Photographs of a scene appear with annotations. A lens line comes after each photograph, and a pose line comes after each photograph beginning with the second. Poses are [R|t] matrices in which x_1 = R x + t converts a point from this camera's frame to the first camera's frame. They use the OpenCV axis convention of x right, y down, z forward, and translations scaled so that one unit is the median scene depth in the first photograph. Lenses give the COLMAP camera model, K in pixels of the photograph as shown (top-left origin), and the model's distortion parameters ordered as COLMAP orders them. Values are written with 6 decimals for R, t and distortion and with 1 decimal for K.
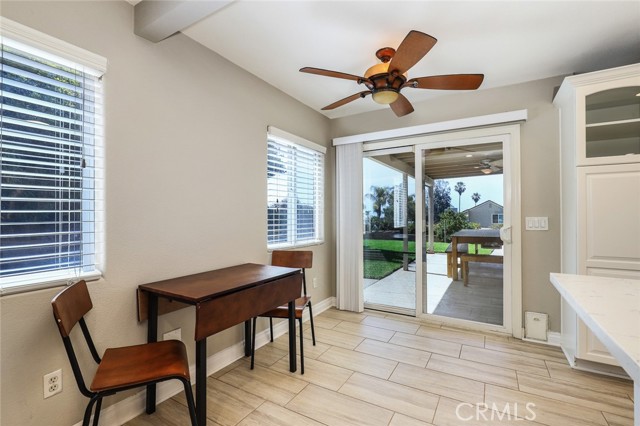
lens RADIAL K [[298.4, 0, 320.2], [0, 298.4, 209.1], [0, 0, 1]] dist [-0.001588, -0.000299]
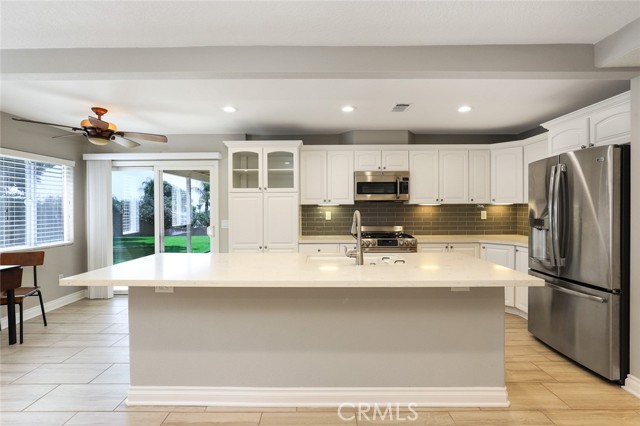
lens RADIAL K [[306.0, 0, 319.9], [0, 306.0, 205.8], [0, 0, 1]] dist [-0.005580, -0.000626]
pose [[0.868374, 0.000486, 0.495909, 0.333813], [-0.006588, 0.999923, 0.010556, -0.068261], [-0.495866, -0.012434, 0.868310, -0.653575]]
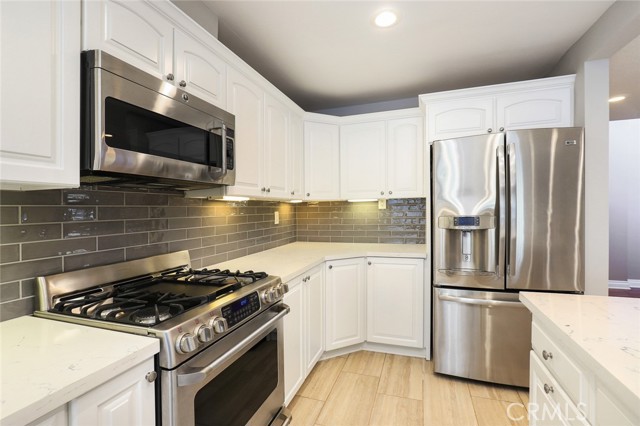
lens RADIAL K [[295.6, 0, 320.0], [0, 295.6, 213.0], [0, 0, 1]] dist [-0.000642, -0.000083]
pose [[-0.195449, -0.006214, 0.980694, 0.825940], [-0.000479, 0.999980, 0.006240, -0.031922], [-0.980714, 0.000750, -0.195448, 0.361372]]
